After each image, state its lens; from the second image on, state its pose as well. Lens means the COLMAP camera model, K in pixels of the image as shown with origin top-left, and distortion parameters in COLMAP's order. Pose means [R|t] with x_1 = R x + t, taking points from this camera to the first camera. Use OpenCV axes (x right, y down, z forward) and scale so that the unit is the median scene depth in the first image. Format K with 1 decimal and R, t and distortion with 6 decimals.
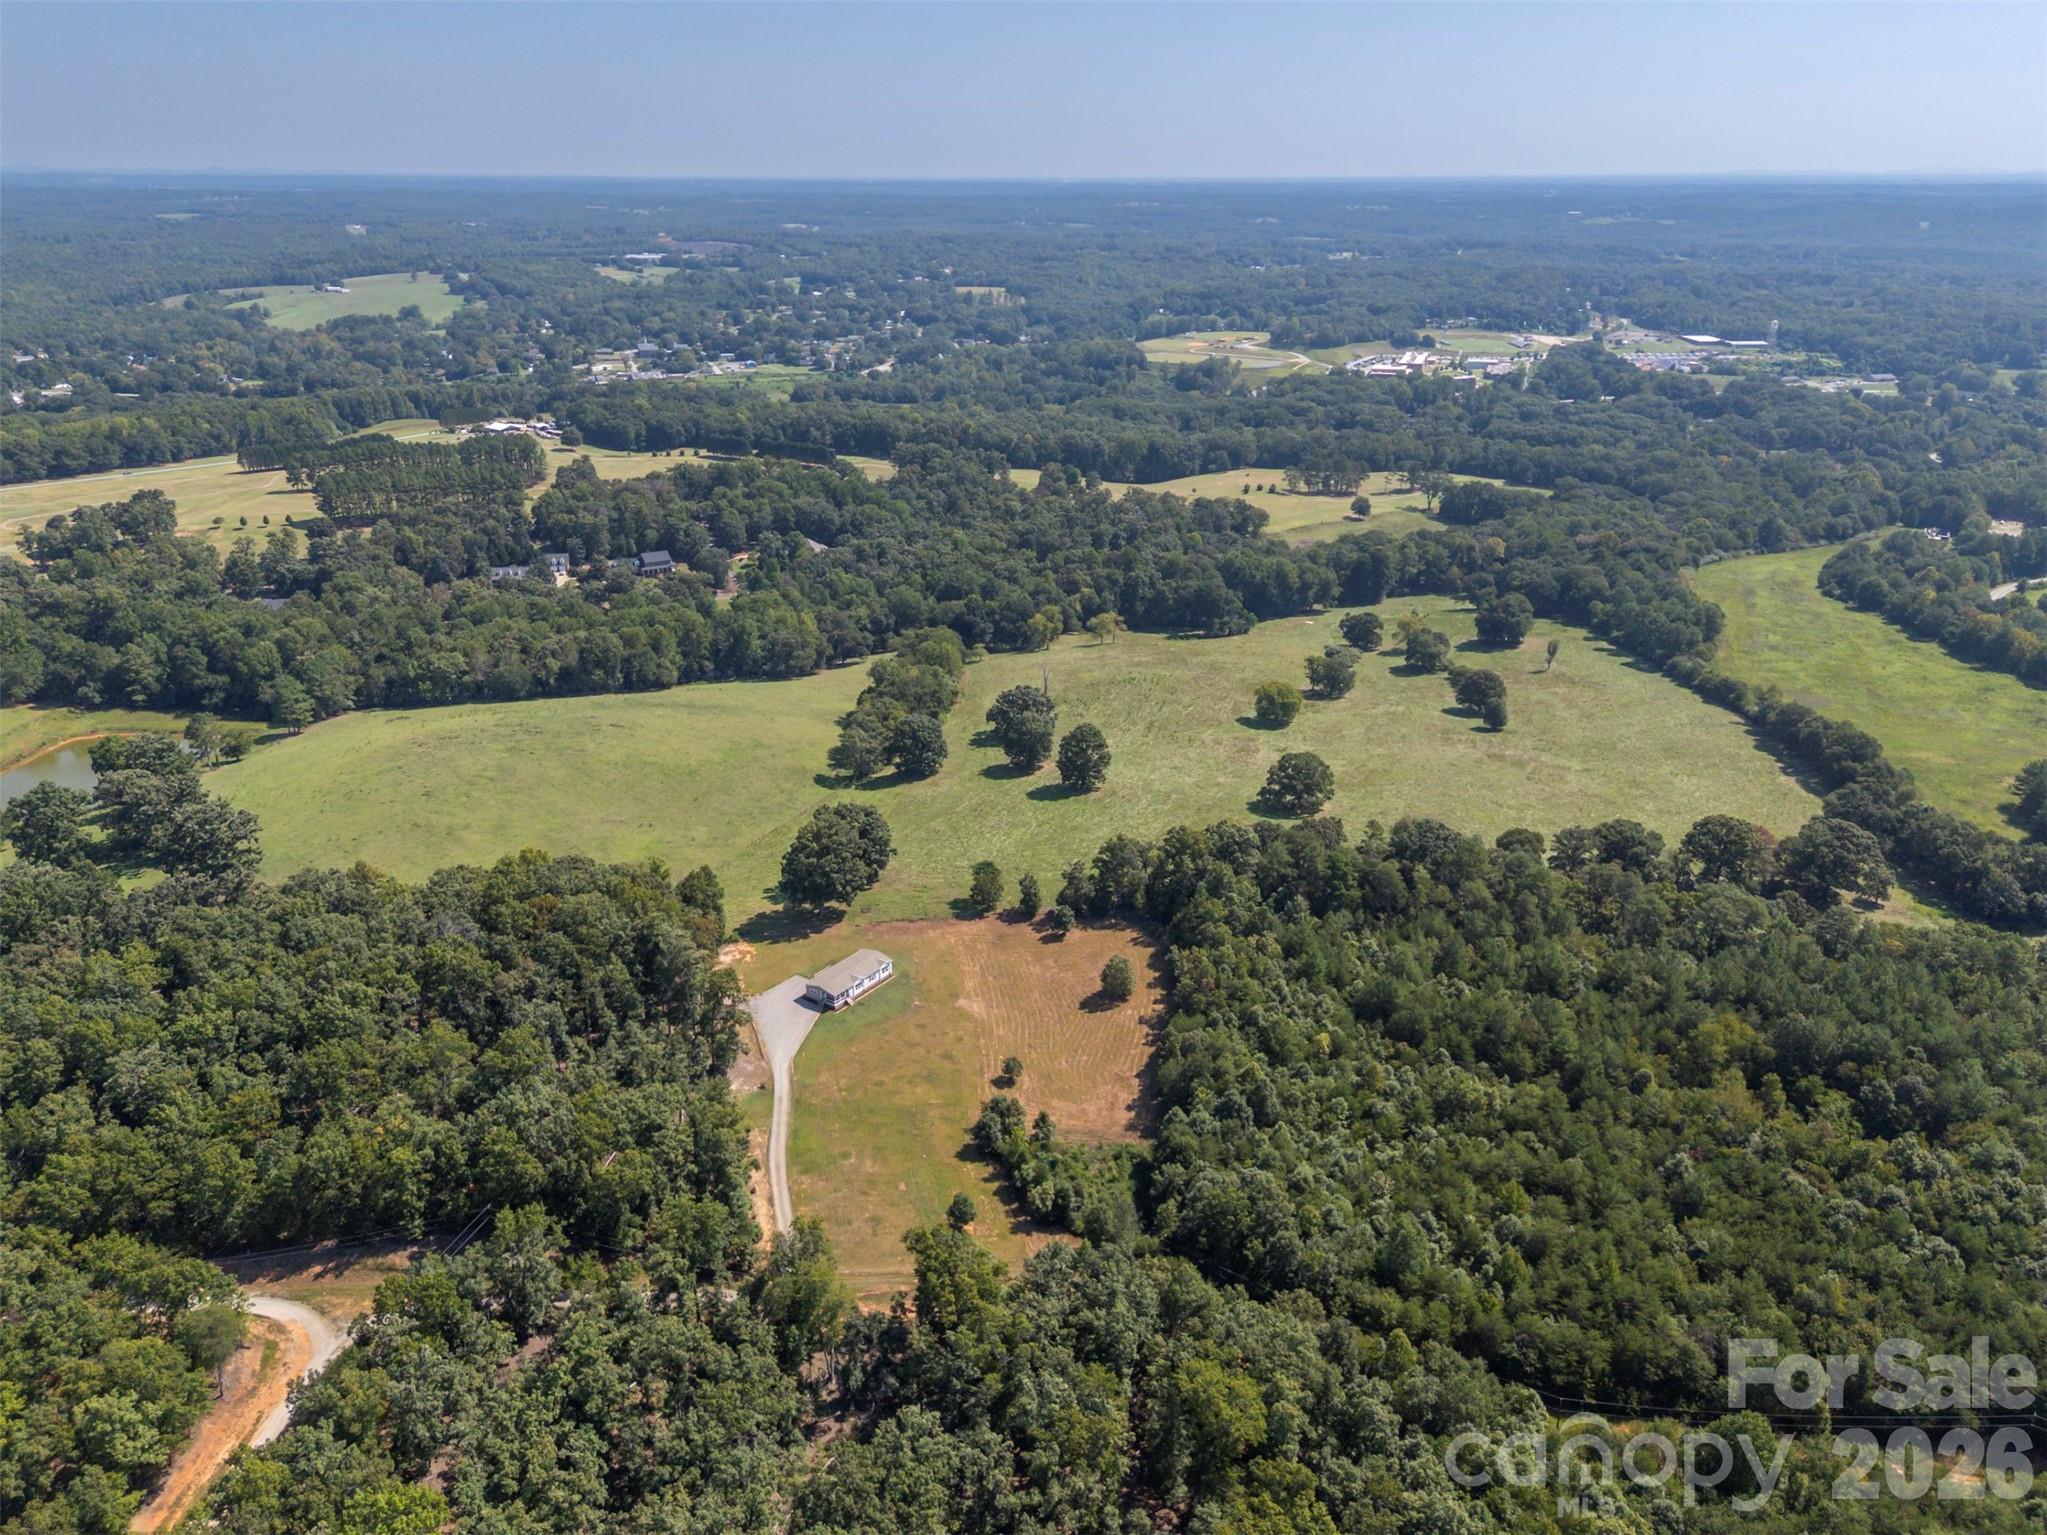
lens RADIAL K [[1505.3, 0, 1029.0], [0, 1505.3, 754.2], [0, 0, 1]] dist [0.074855, -0.067220]
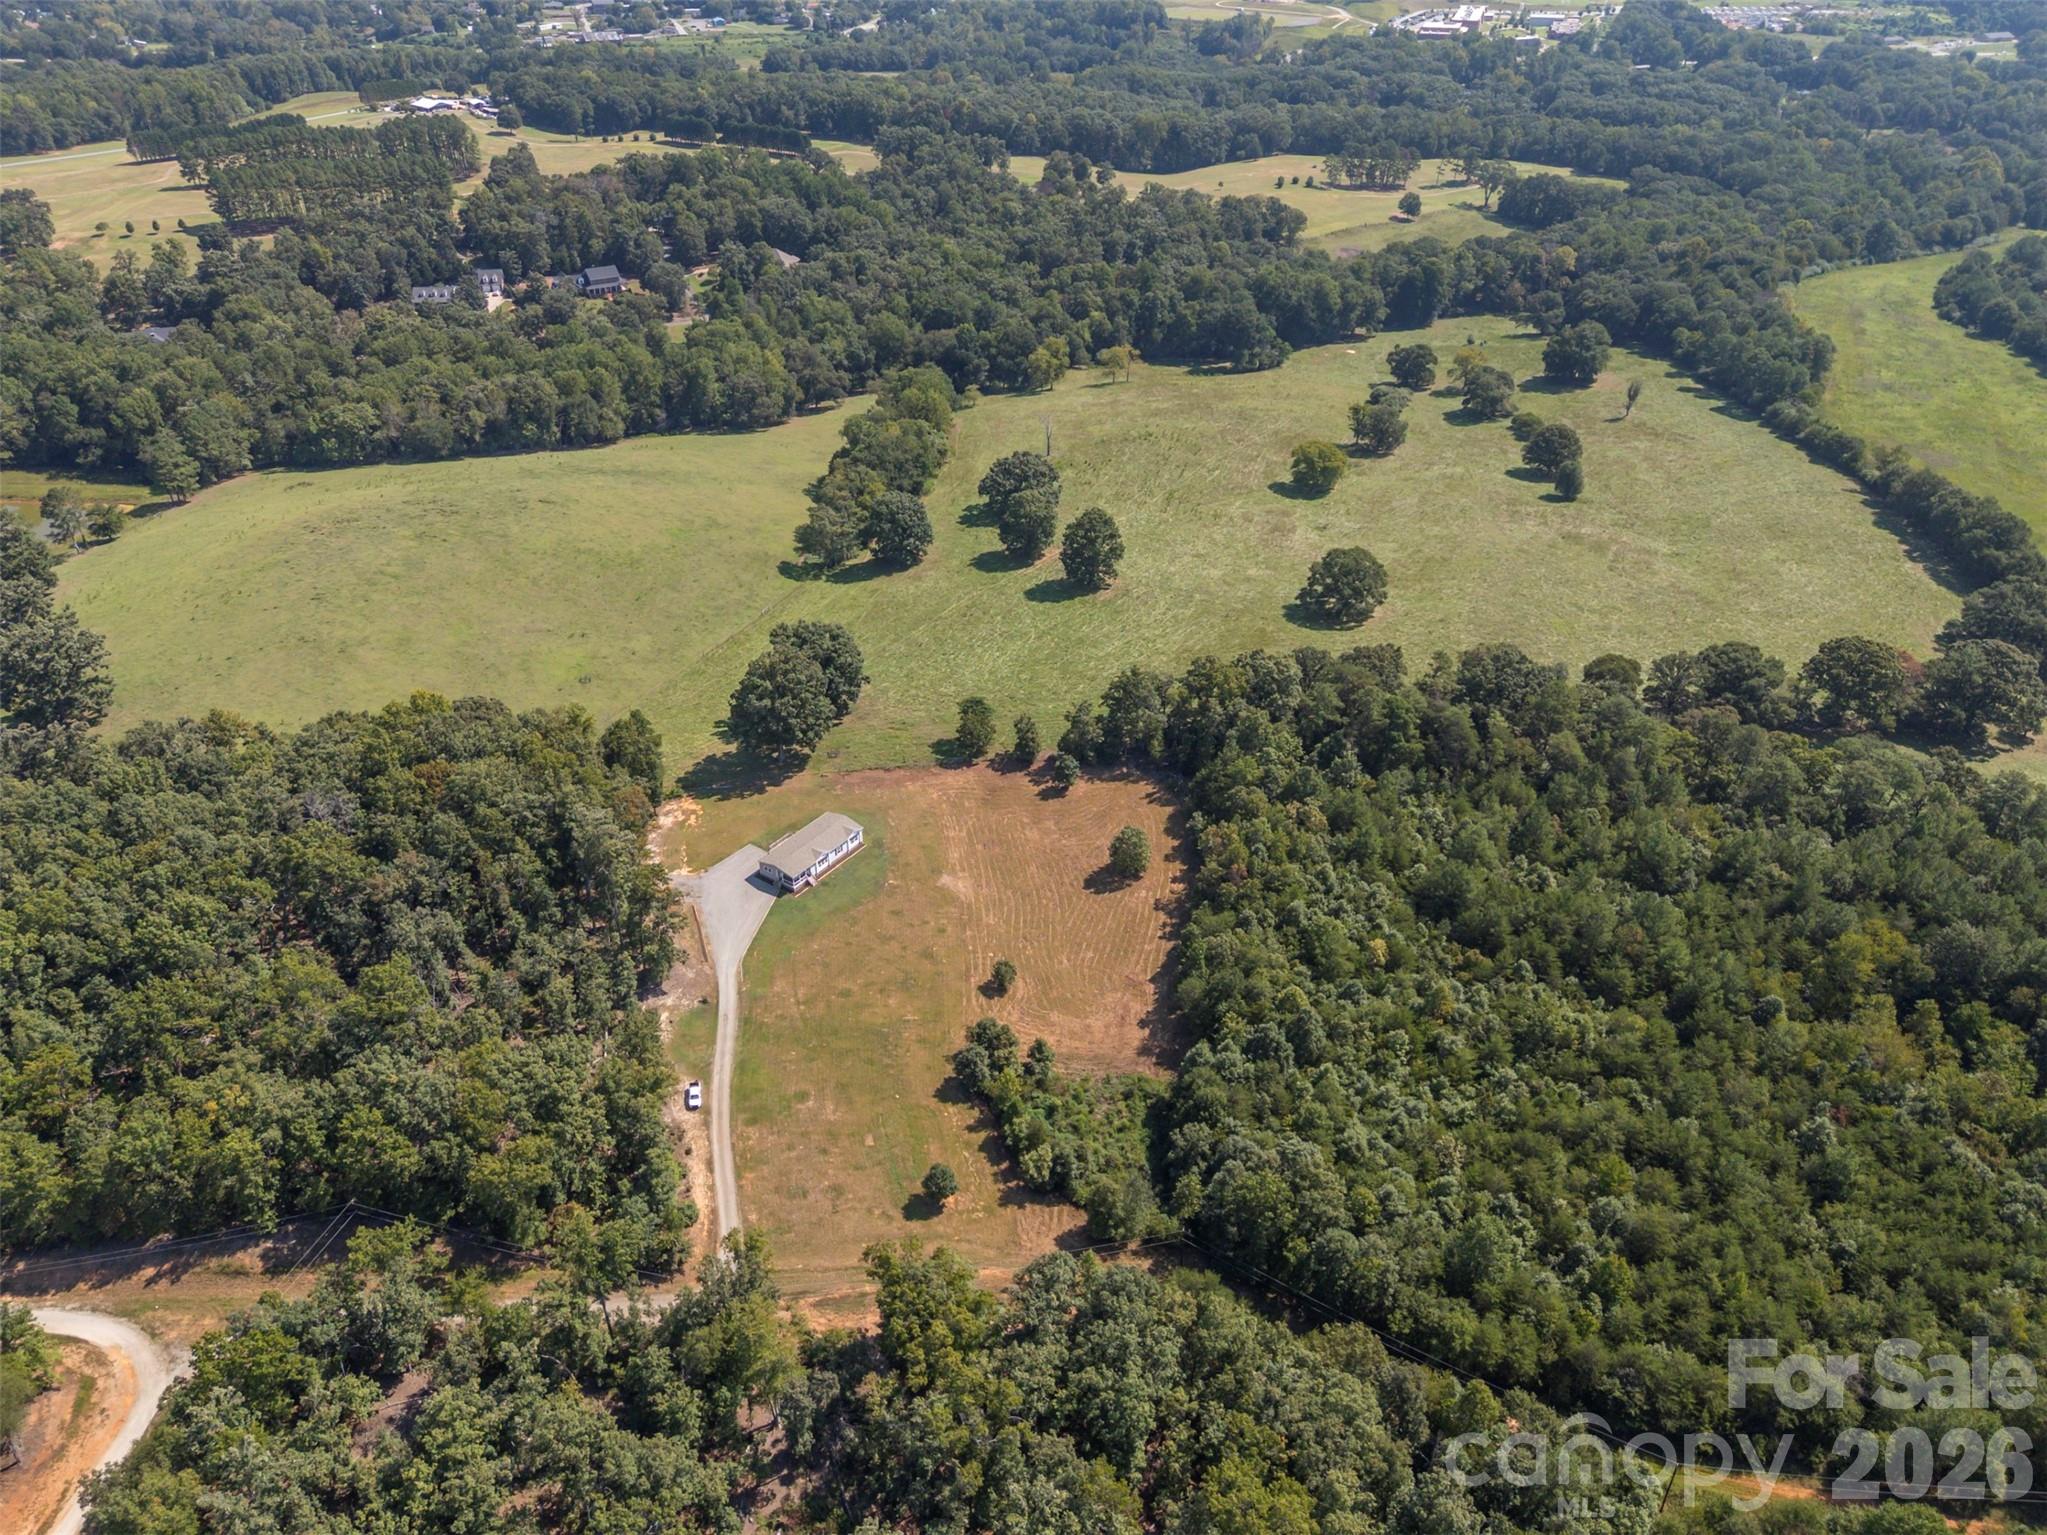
lens RADIAL K [[1505.3, 0, 1026.8], [0, 1505.3, 756.1], [0, 0, 1]] dist [0.074855, -0.067220]
pose [[0.999987, 0.001488, -0.004807, 0.005202], [-0.000496, 0.979768, 0.200136, -0.072050], [0.005008, -0.200131, 0.979756, 0.187666]]
